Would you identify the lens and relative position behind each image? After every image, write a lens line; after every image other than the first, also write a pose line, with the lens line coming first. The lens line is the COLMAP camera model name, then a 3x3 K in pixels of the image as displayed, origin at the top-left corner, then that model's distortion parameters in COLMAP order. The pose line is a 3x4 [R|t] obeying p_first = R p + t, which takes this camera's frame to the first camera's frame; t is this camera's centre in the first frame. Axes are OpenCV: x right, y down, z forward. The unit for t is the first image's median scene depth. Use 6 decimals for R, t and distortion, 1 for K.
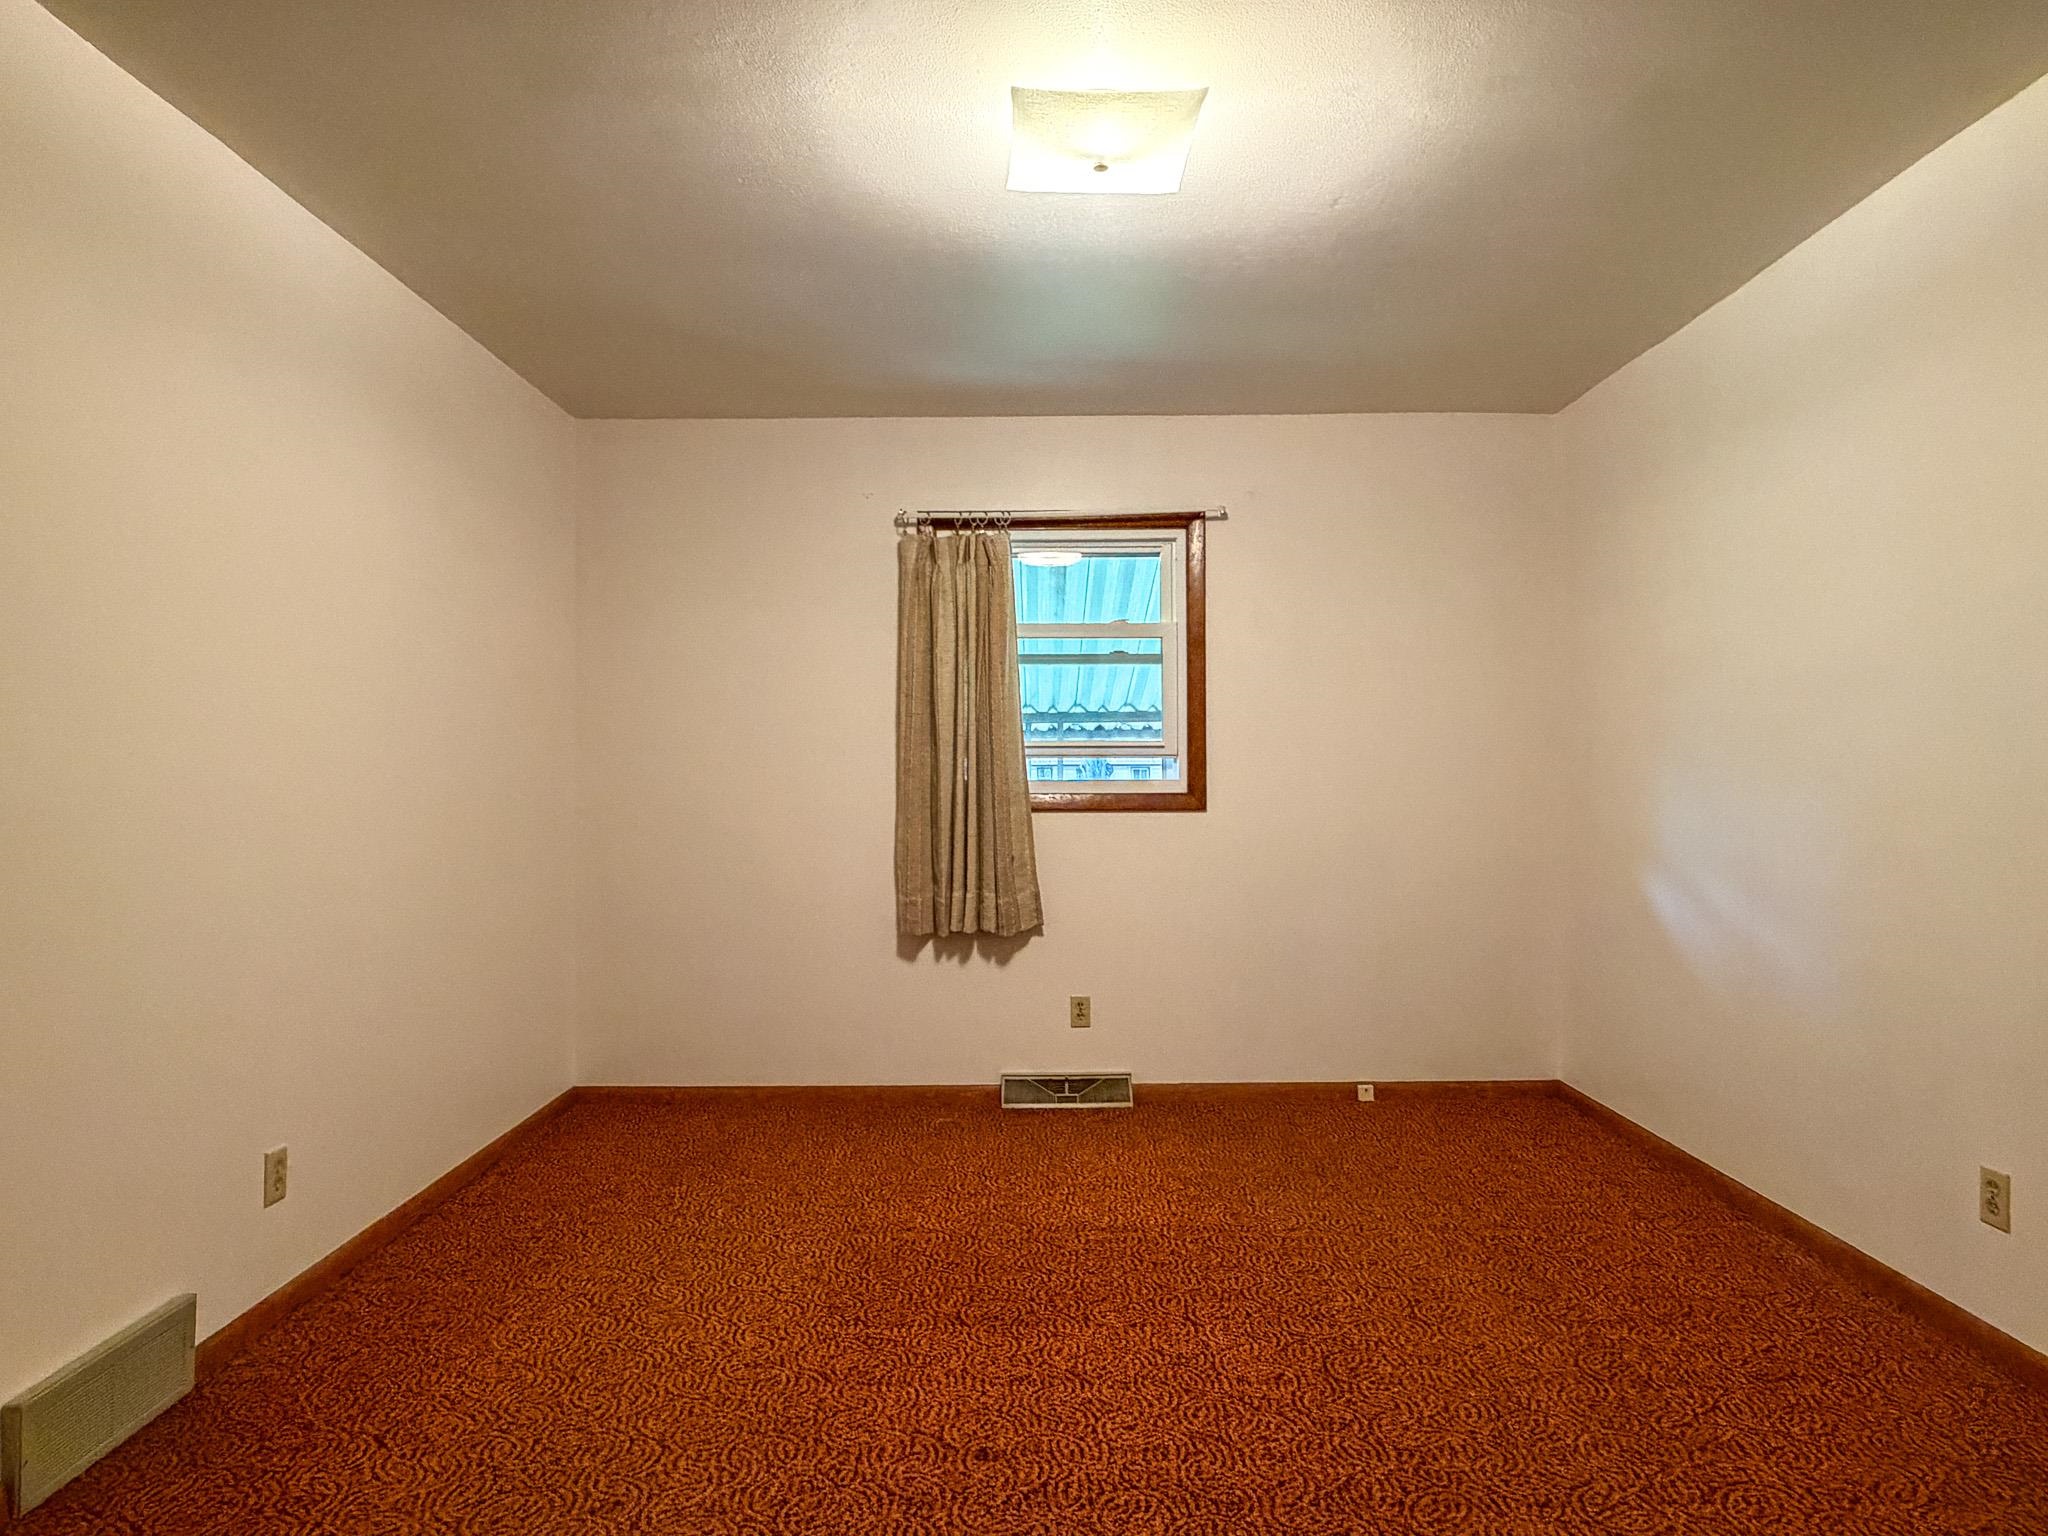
lens RADIAL K [[1203.2, 0, 1024.9], [0, 1203.2, 767.0], [0, 0, 1]] dist [-0.006363, -0.000260]
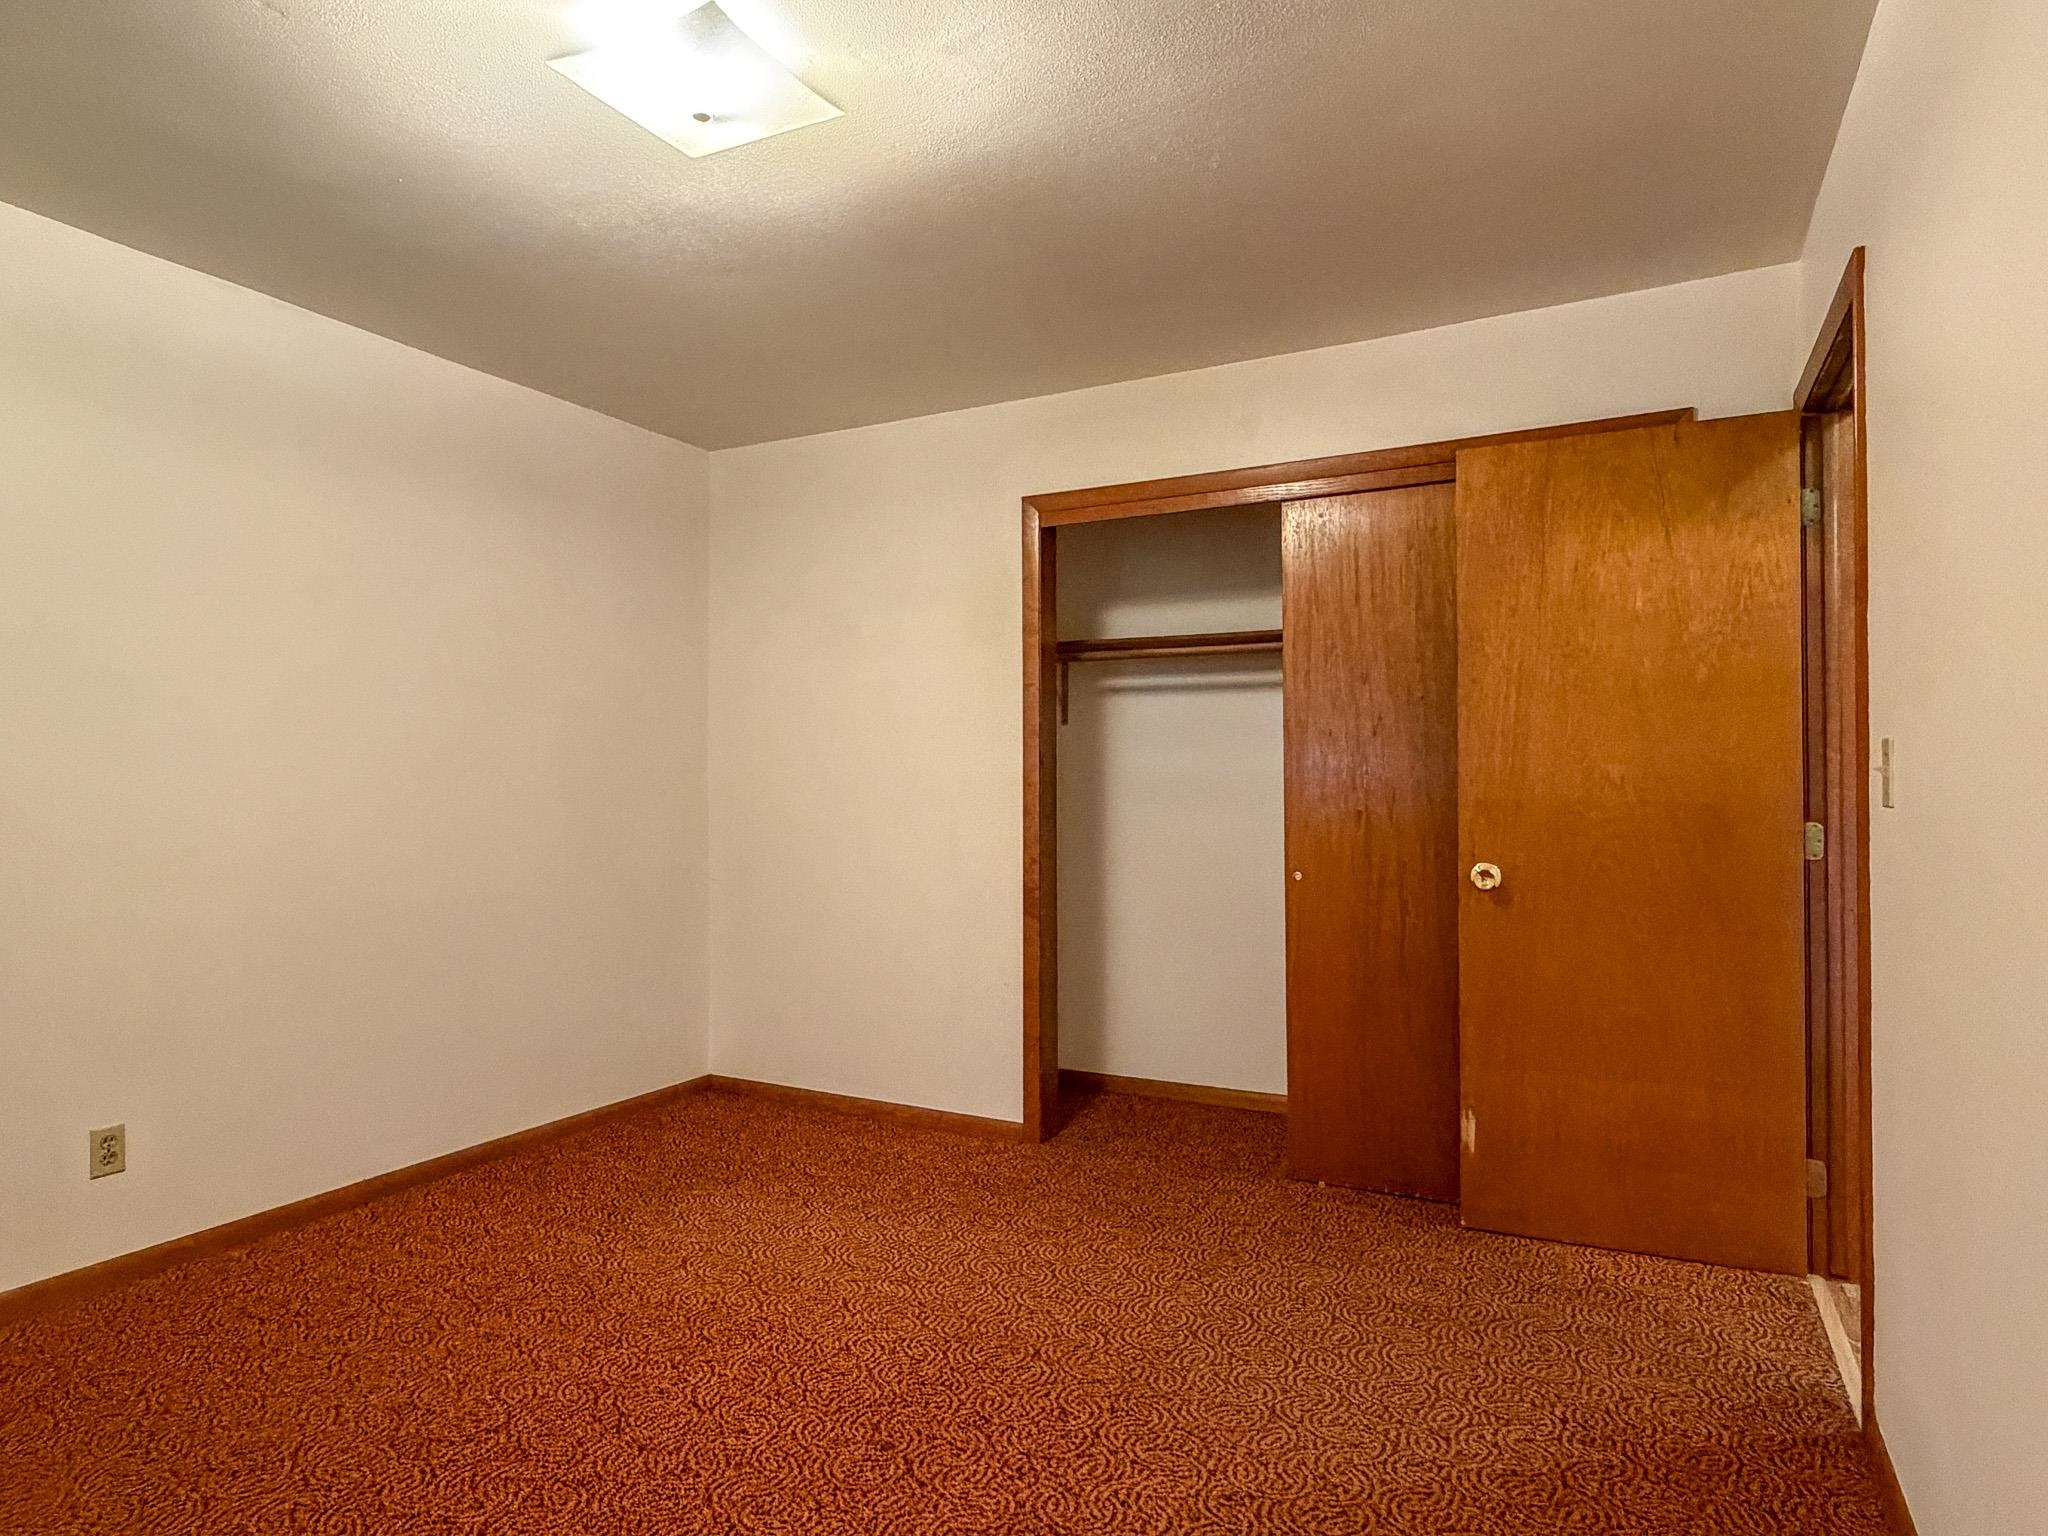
lens RADIAL K [[1203.2, 0, 1024.2], [0, 1203.2, 770.9], [0, 0, 1]] dist [-0.006363, -0.000260]
pose [[-0.889282, 0.010709, 0.457235, -0.638683], [0.008046, 0.999937, -0.007771, 0.001710], [-0.457289, -0.003232, -0.889312, 1.928106]]
